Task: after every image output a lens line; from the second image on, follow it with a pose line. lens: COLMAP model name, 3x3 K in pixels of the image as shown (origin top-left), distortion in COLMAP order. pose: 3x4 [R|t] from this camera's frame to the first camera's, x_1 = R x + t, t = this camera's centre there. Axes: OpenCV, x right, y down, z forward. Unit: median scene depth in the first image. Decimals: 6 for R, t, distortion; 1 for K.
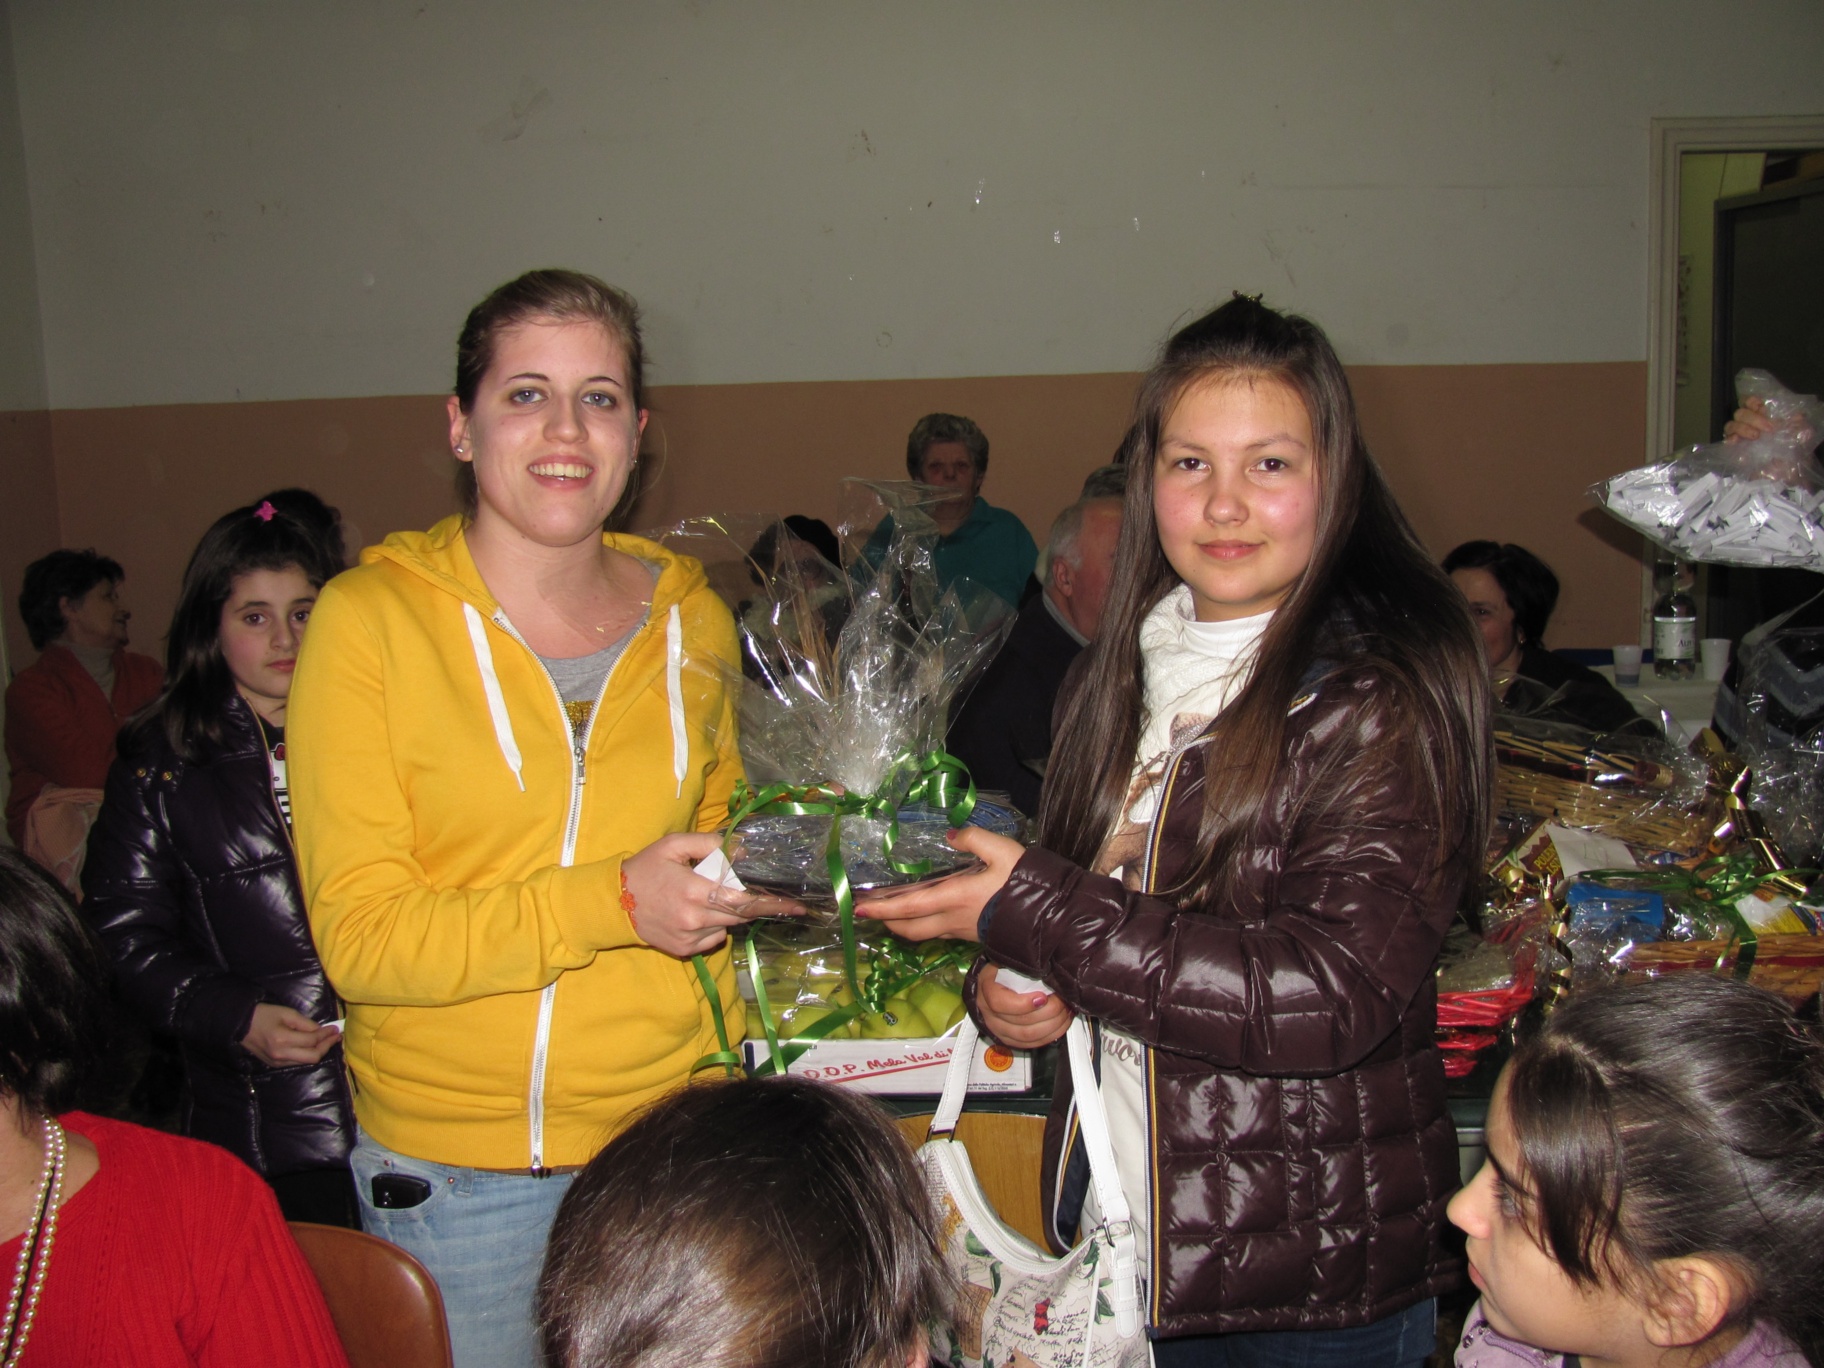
lens RADIAL K [[1919.9, 0, 944.6], [0, 1919.9, 715.8], [0, 0, 1]] dist [-0.220564, 0.281751]
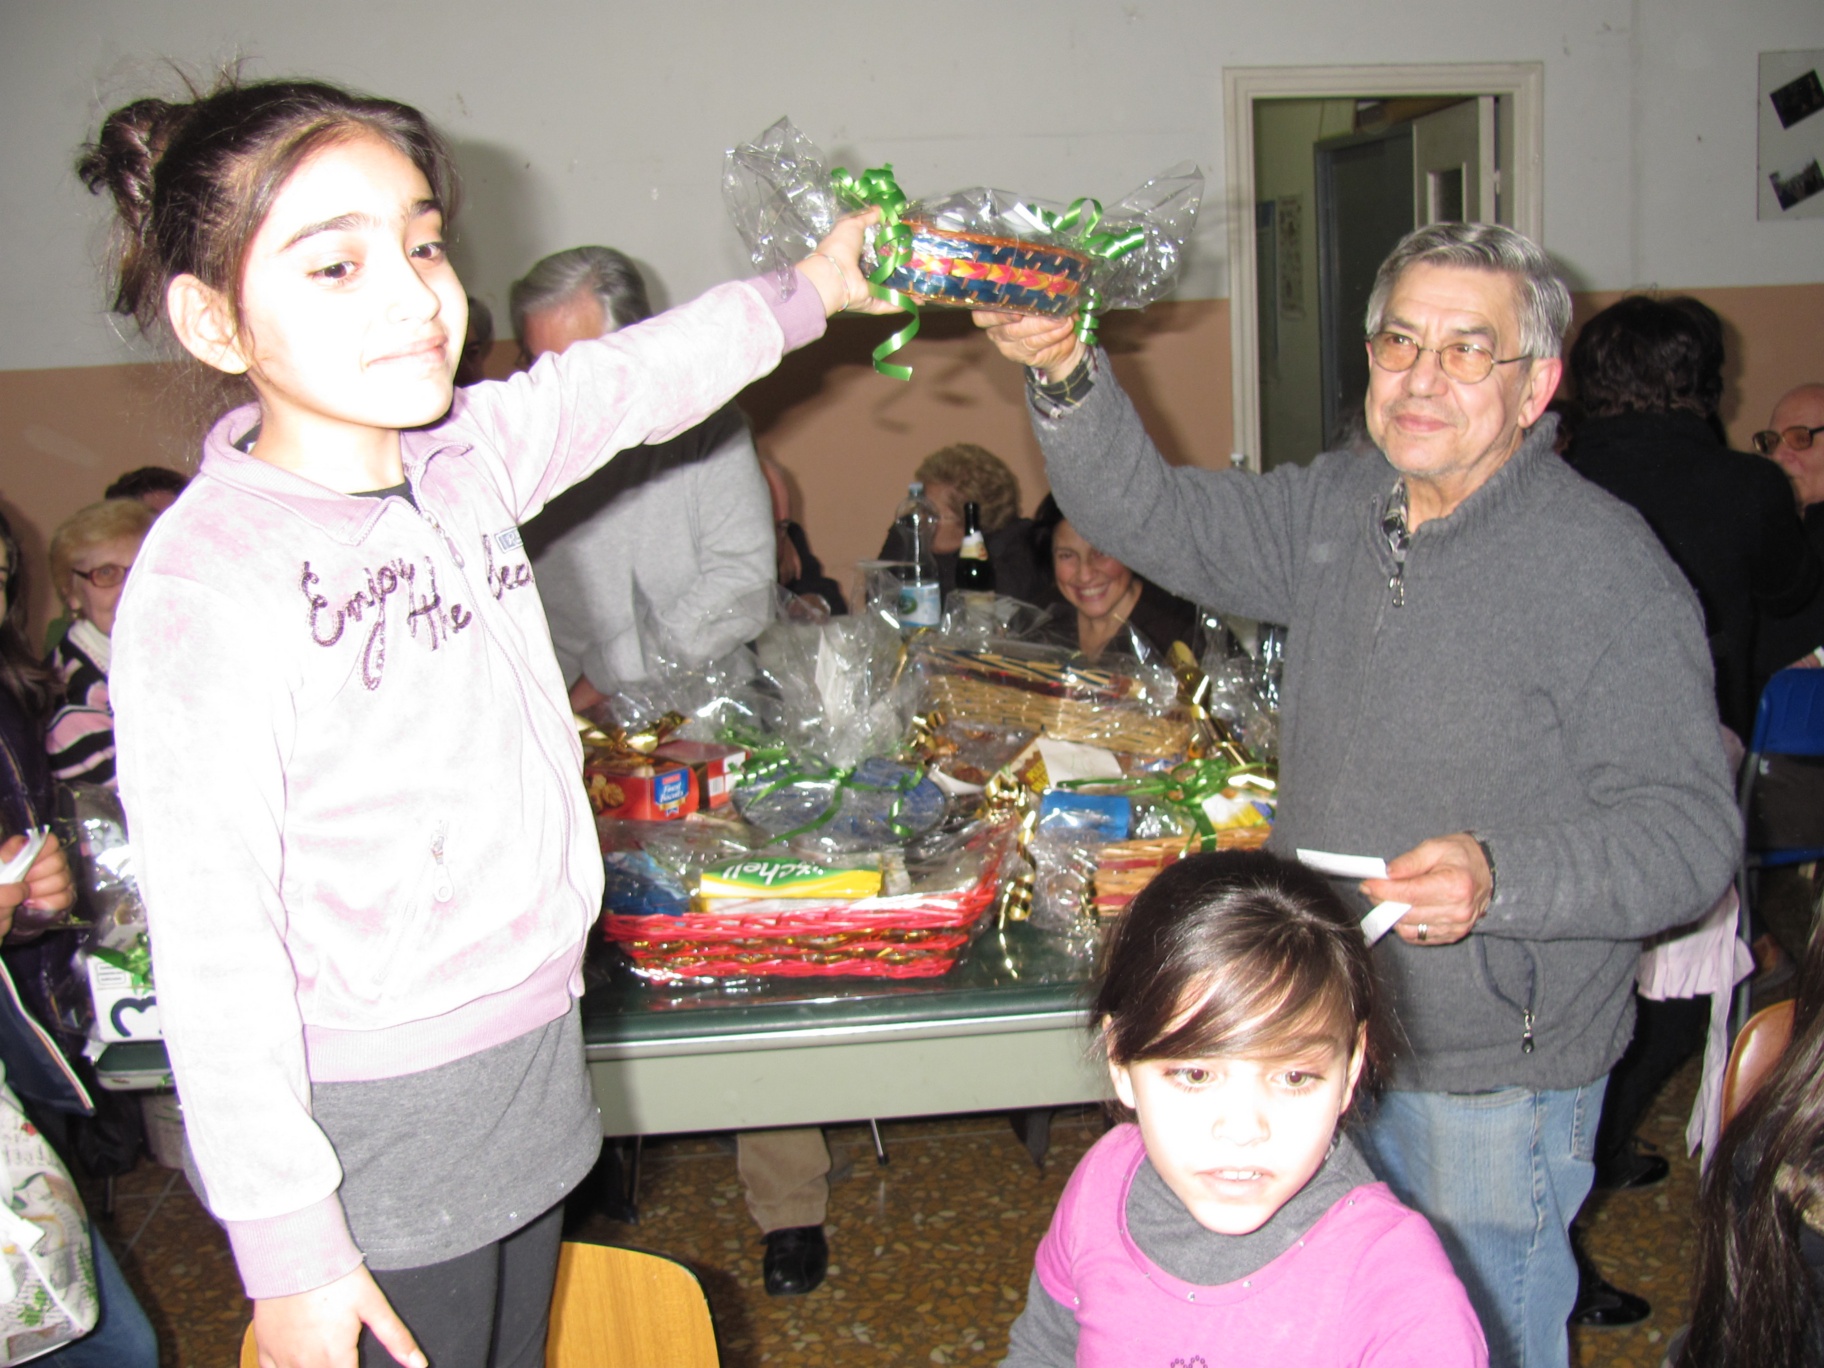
lens RADIAL K [[1914.0, 0, 926.5], [0, 1914.0, 684.8], [0, 0, 1]] dist [-0.216118, 0.267590]
pose [[0.987067, -0.049316, 0.152532, 0.093601], [0.047438, 0.998747, 0.015930, 0.006420], [-0.153126, -0.008488, 0.988170, -0.071523]]
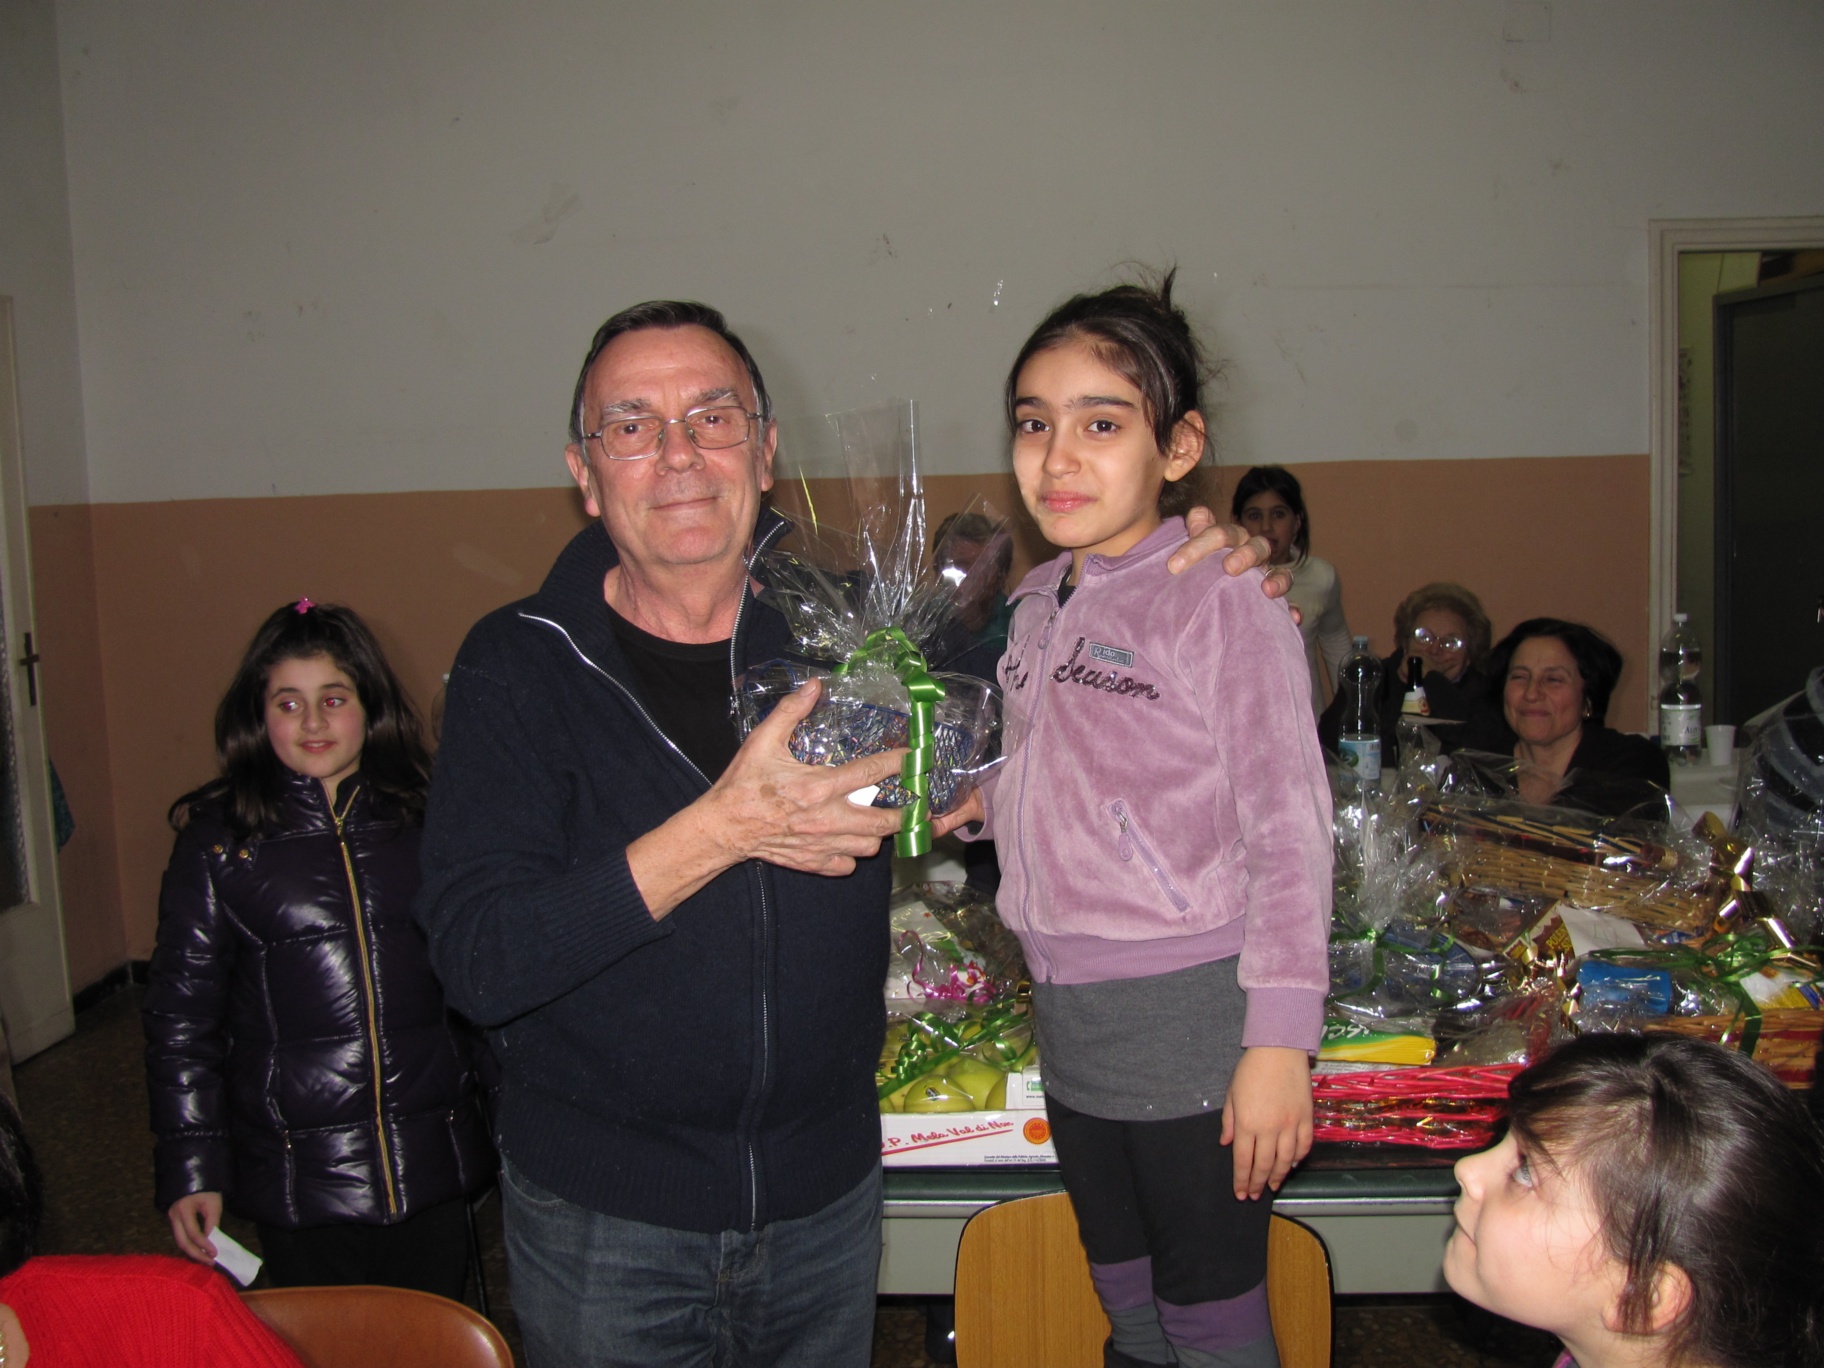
lens RADIAL K [[1914.6, 0, 951.1], [0, 1914.6, 693.9], [0, 0, 1]] dist [-0.221565, 0.280093]
pose [[0.999994, -0.002363, -0.002674, -0.013023], [0.002203, 0.998300, -0.058236, 0.000257], [0.002807, 0.058230, 0.998299, -0.043339]]
